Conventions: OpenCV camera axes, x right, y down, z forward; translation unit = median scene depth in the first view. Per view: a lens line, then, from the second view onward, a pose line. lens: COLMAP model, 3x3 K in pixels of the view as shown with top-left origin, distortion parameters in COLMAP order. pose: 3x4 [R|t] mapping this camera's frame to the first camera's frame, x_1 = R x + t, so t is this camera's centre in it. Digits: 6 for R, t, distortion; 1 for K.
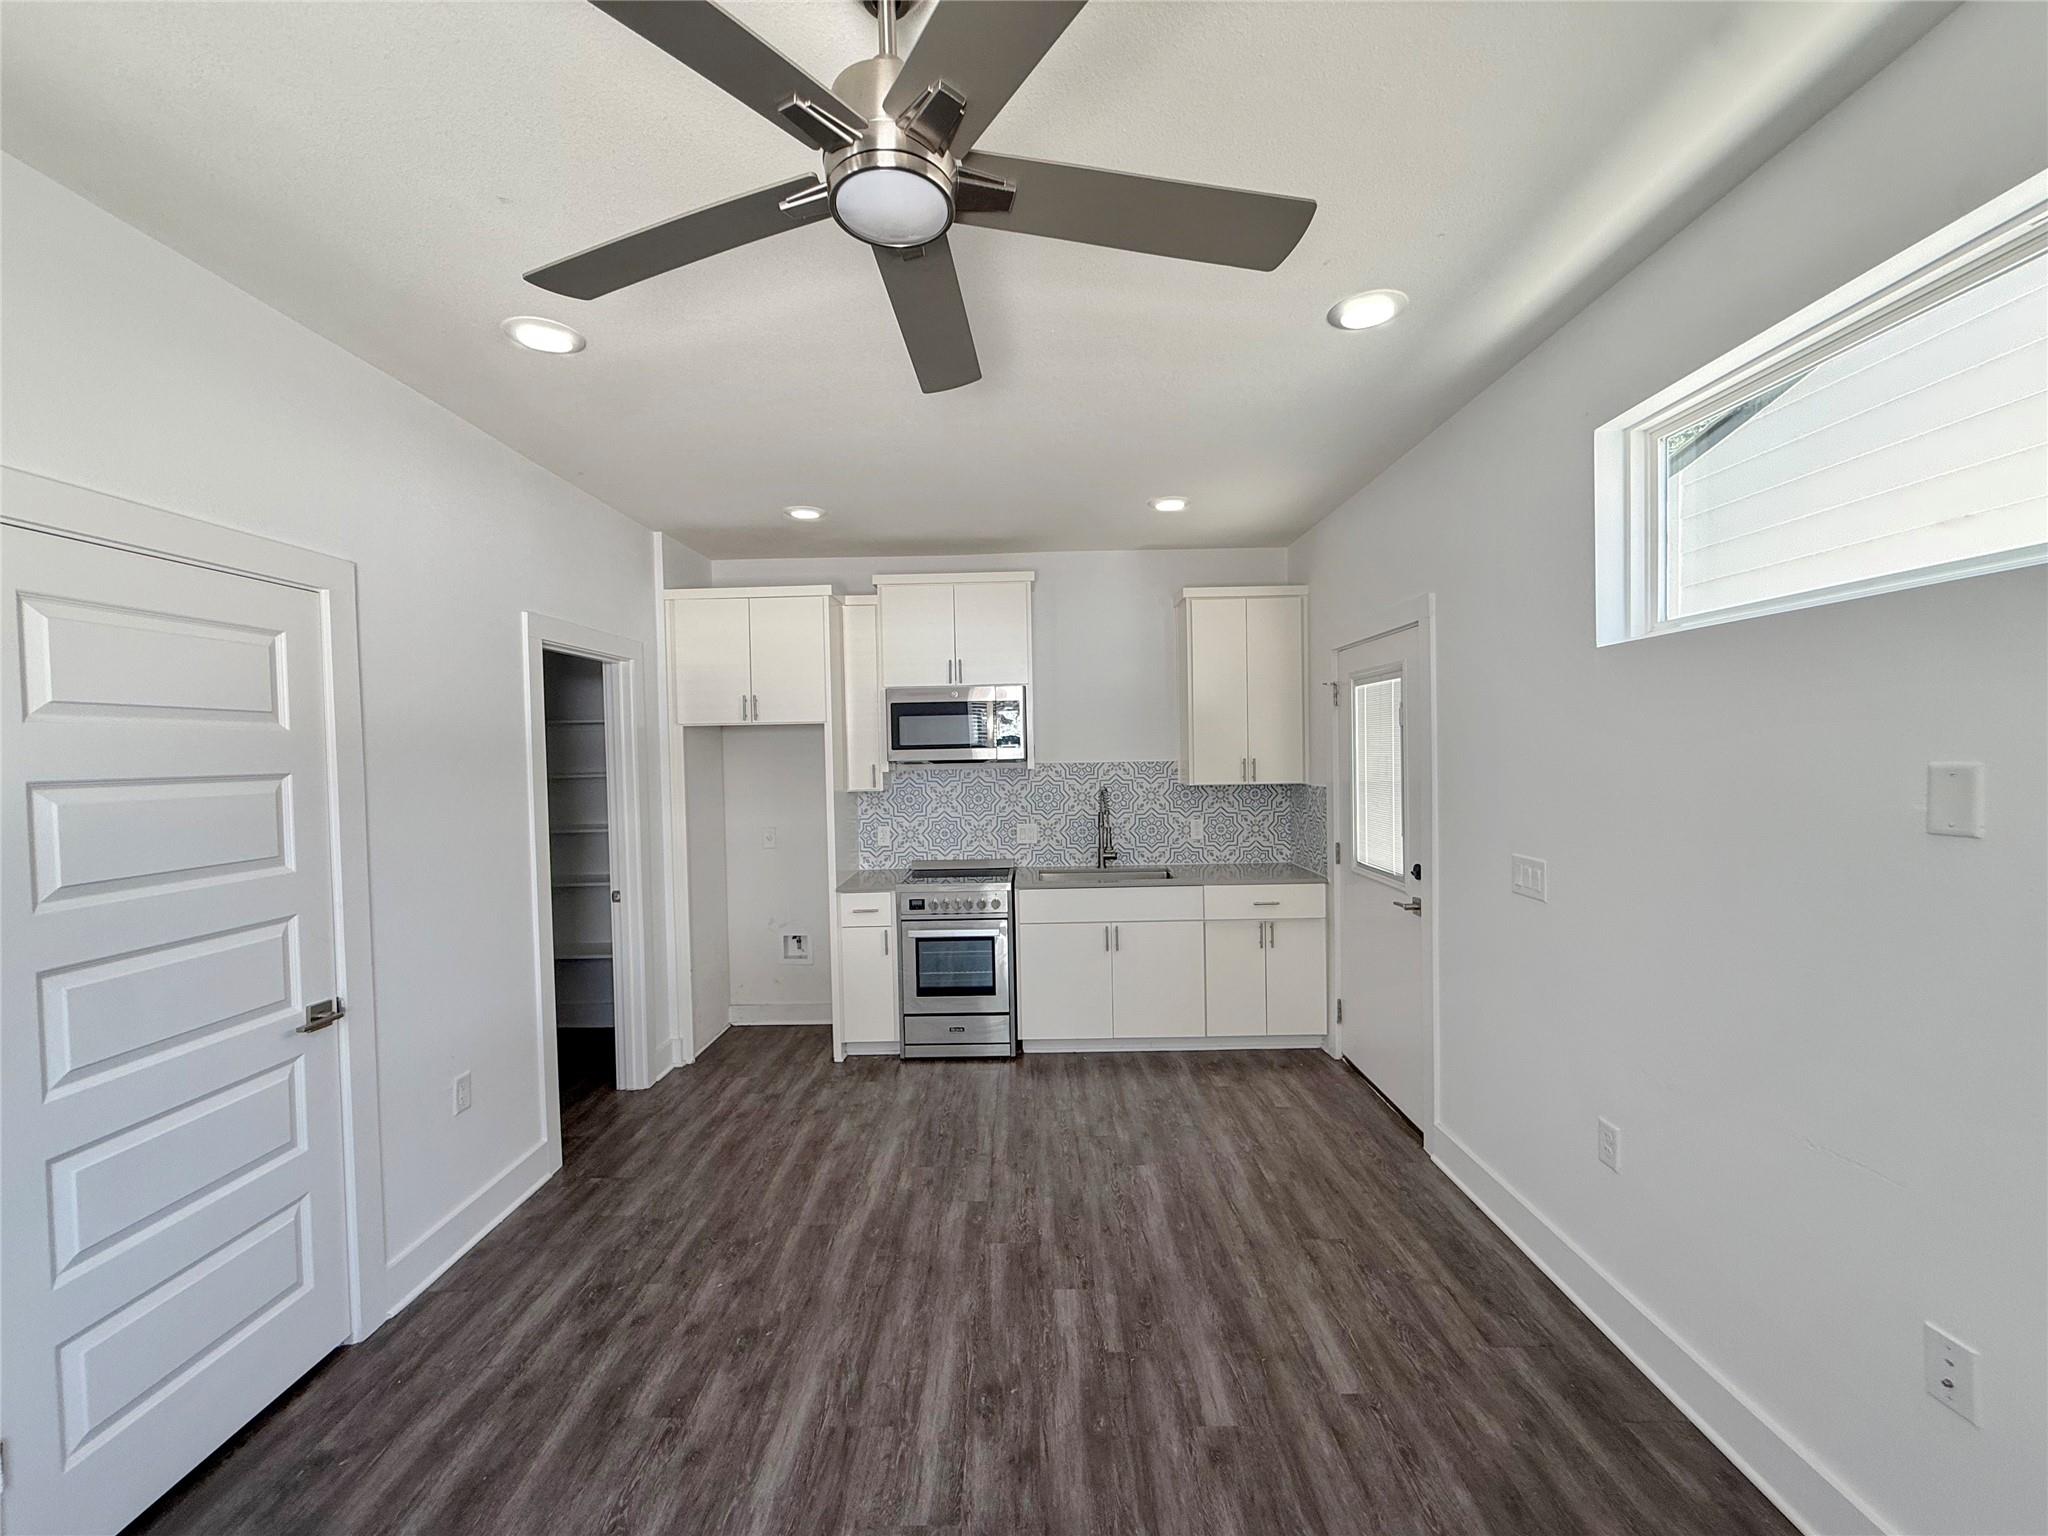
lens RADIAL K [[820.6, 0, 1020.8], [0, 820.6, 770.7], [0, 0, 1]] dist [0.000278, -0.000086]
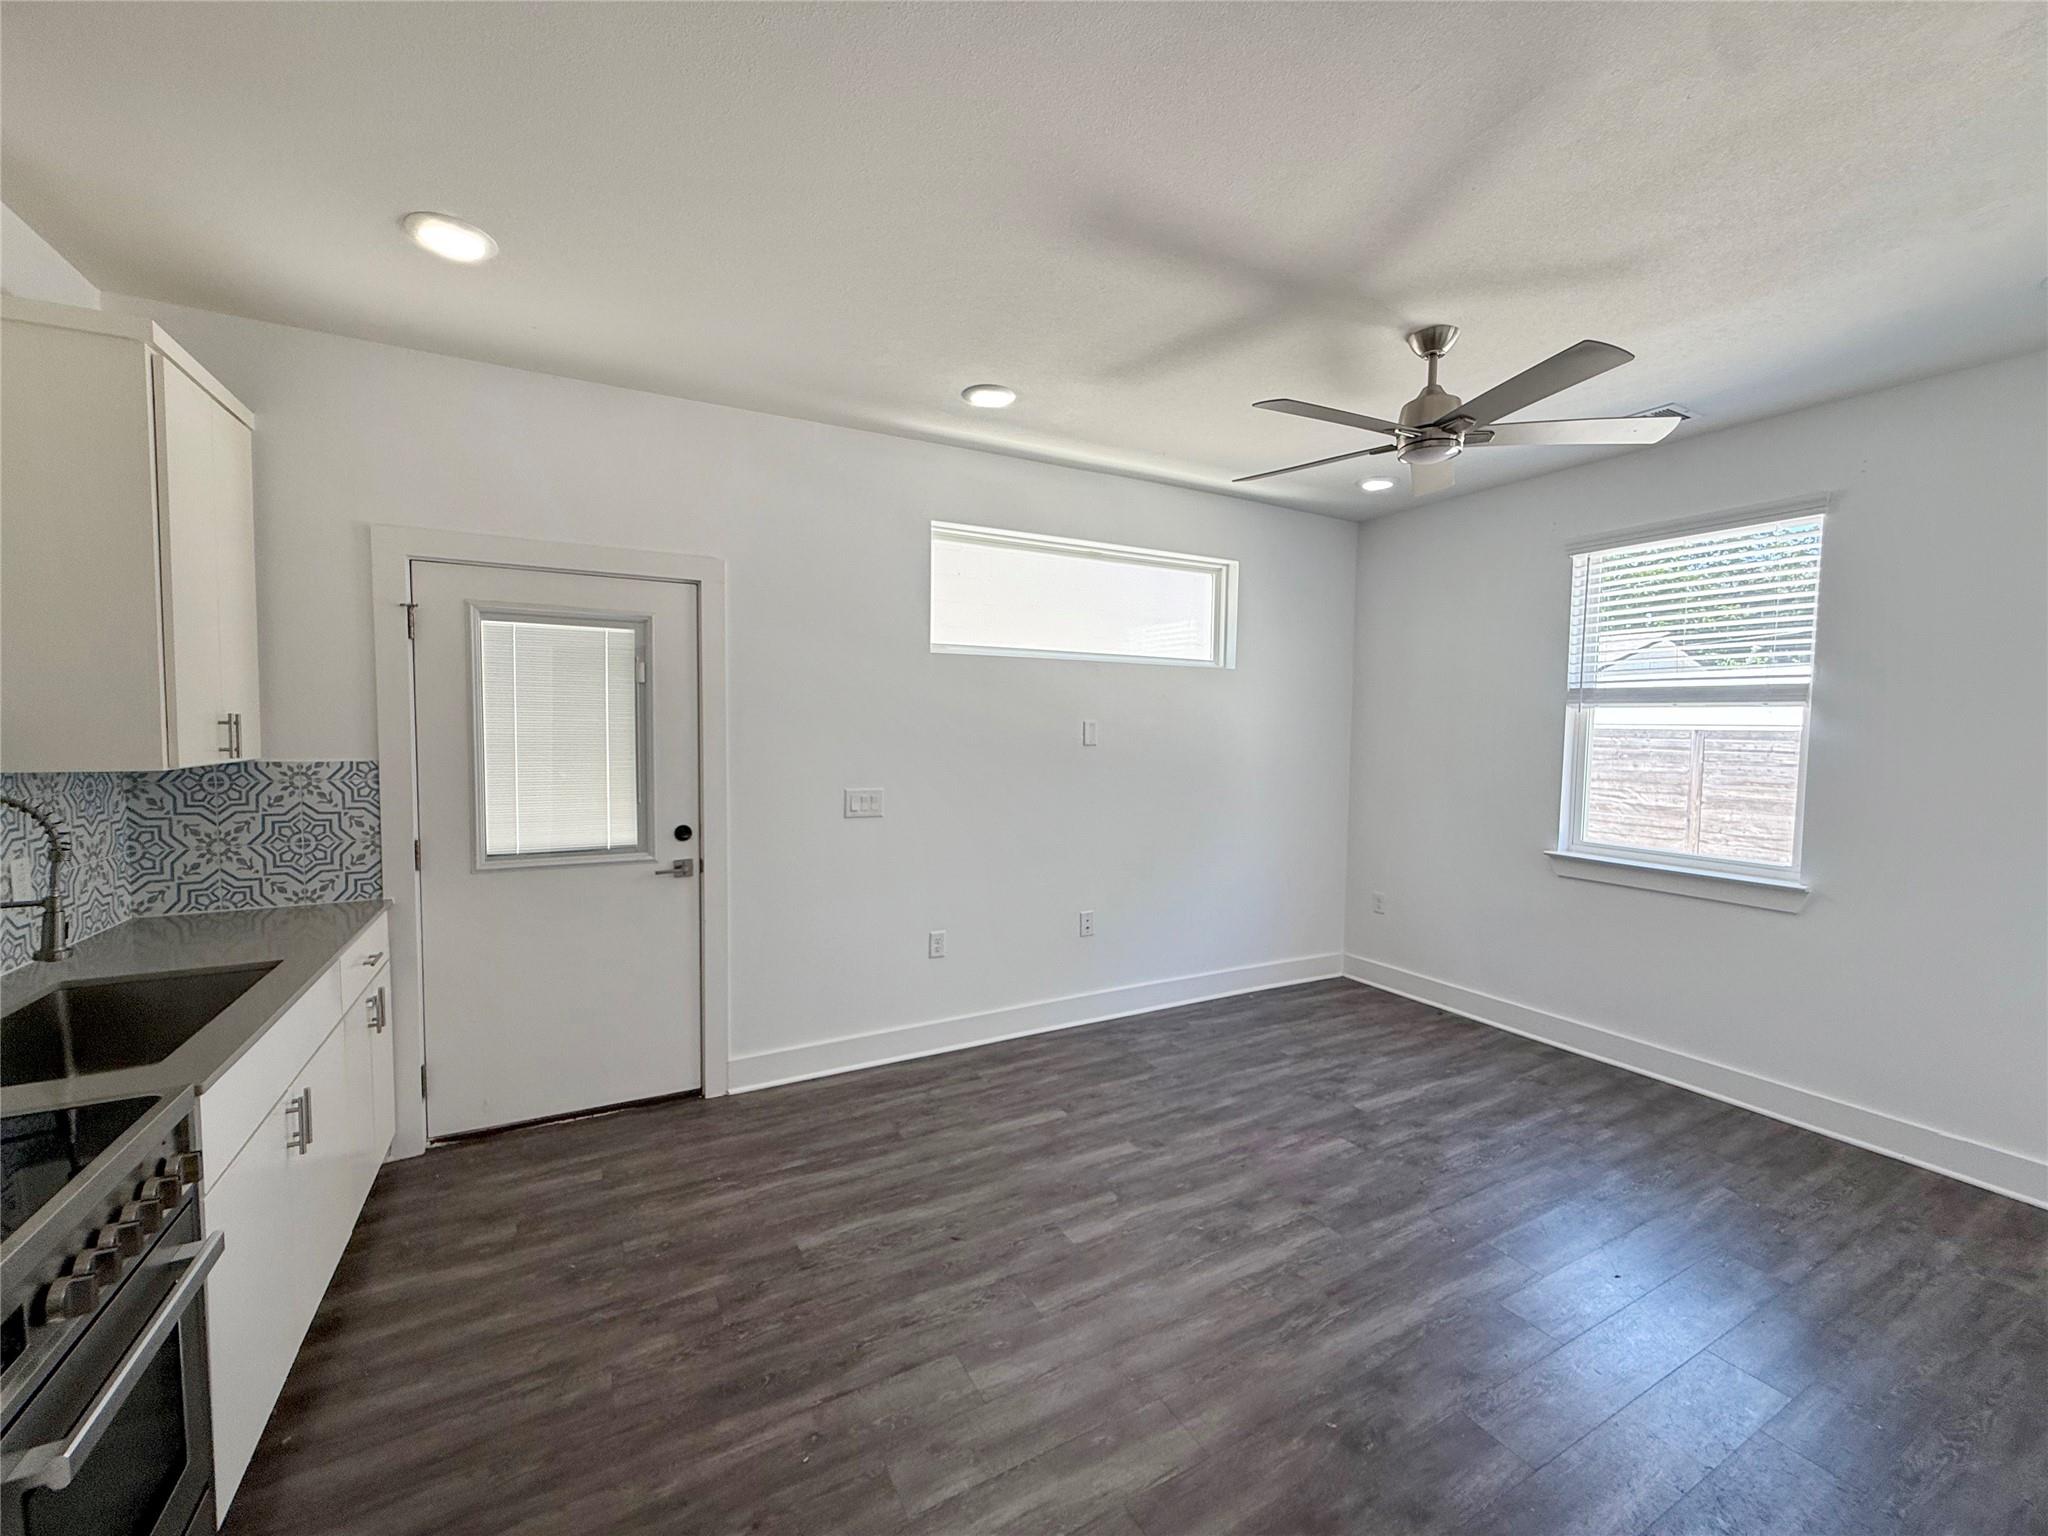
lens RADIAL K [[820.6, 0, 1020.8], [0, 820.6, 770.7], [0, 0, 1]] dist [0.000278, -0.000086]
pose [[-0.486322, -0.034141, 0.873112, -0.872027], [0.019349, 0.998571, 0.049824, 0.010784], [-0.873565, 0.041124, -0.484966, 1.703049]]
